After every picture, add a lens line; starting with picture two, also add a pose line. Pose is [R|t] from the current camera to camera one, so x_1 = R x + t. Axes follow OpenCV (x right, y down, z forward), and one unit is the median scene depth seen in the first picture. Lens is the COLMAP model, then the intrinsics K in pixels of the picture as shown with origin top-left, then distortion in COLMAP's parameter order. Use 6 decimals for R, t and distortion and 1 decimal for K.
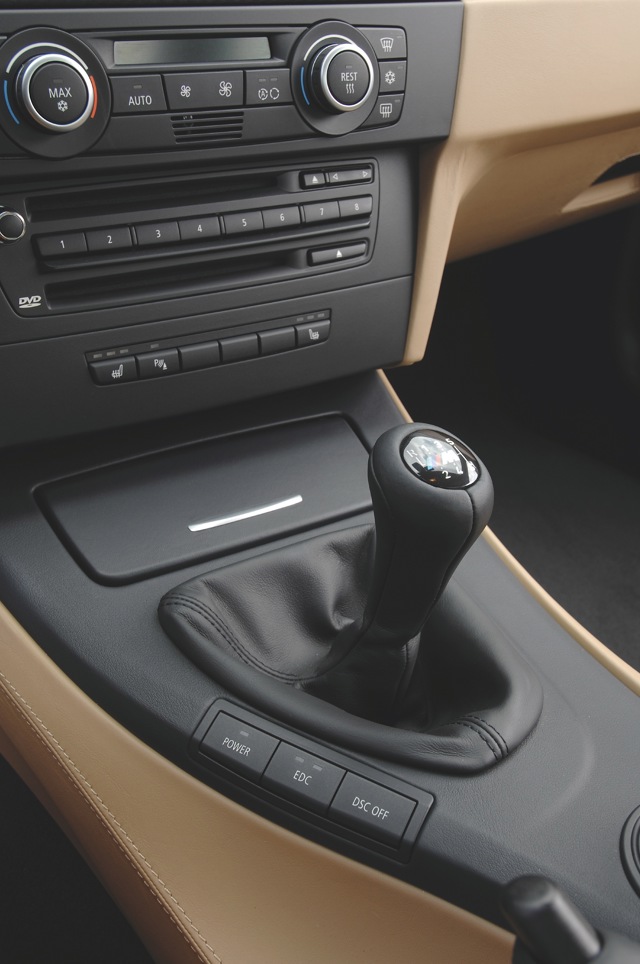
lens RADIAL K [[954.0, 0, 320.8], [0, 954.0, 474.8], [0, 0, 1]] dist [0.043112, 0.000000]
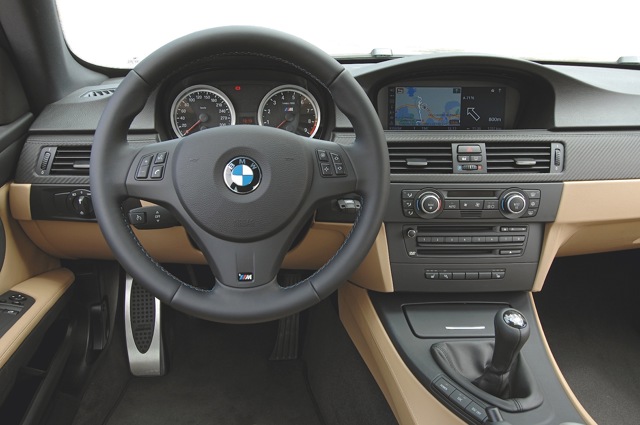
lens RADIAL K [[564.8, 0, 317.2], [0, 564.8, 209.2], [0, 0, 1]] dist [0.047520, -0.012241]
pose [[0.887101, 0.139290, -0.440058, 0.277781], [-0.222673, 0.964249, -0.143670, 0.044271], [0.404313, 0.225438, 0.886402, -1.013958]]
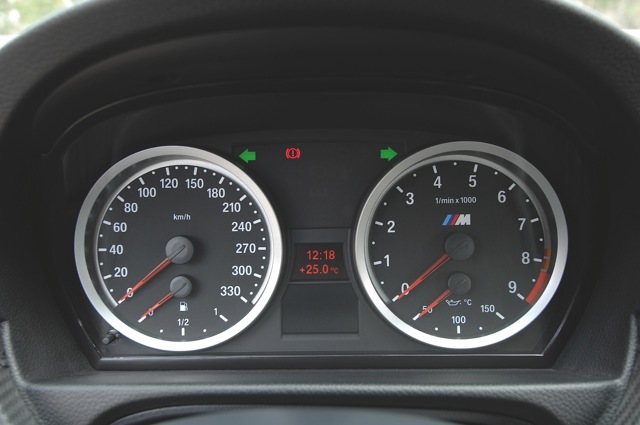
lens RADIAL K [[633.3, 0, 320.8], [0, 633.3, 213.3], [0, 0, 1]] dist [0.043112, 0.000000]
pose [[0.825652, 0.092691, -0.556513, -0.509203], [-0.252752, 0.942656, -0.217982, -0.397420], [0.504396, 0.320637, 0.801734, 0.052335]]
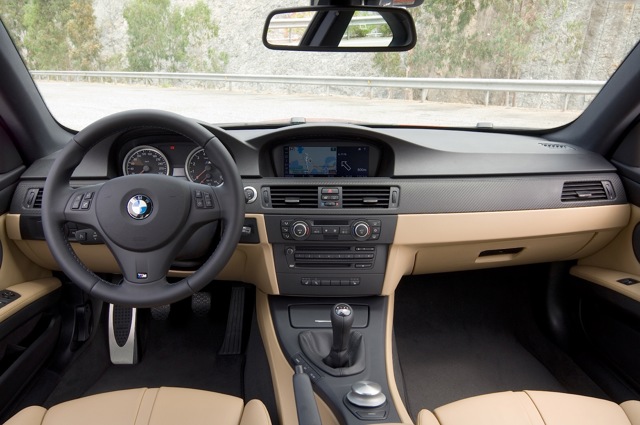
lens RADIAL K [[498.5, 0, 315.4], [0, 498.5, 209.6], [0, 0, 1]] dist [0.049453, -0.020989]
pose [[0.861193, 0.110118, -0.496207, 0.995184], [-0.237568, 0.950257, -0.201430, 0.033200], [0.449343, 0.291353, 0.844514, -1.150324]]
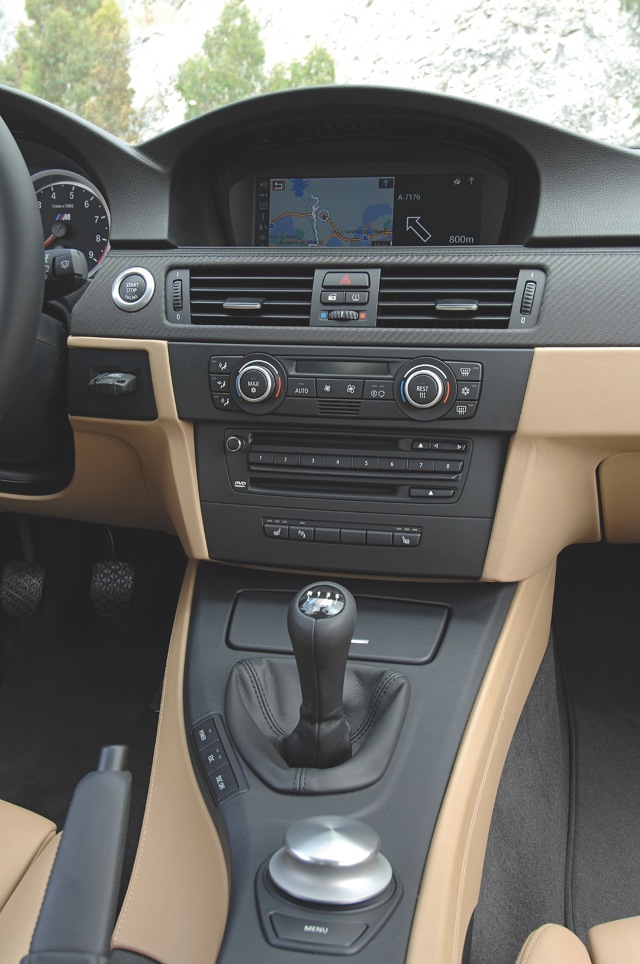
lens RADIAL K [[954.0, 0, 317.3], [0, 954.0, 475.4], [0, 0, 1]] dist [0.043112, 0.000000]
pose [[0.730386, 0.158696, -0.664344, 0.972036], [-0.313943, 0.941805, -0.120177, -0.018875], [0.606611, 0.296342, 0.737703, -0.266810]]
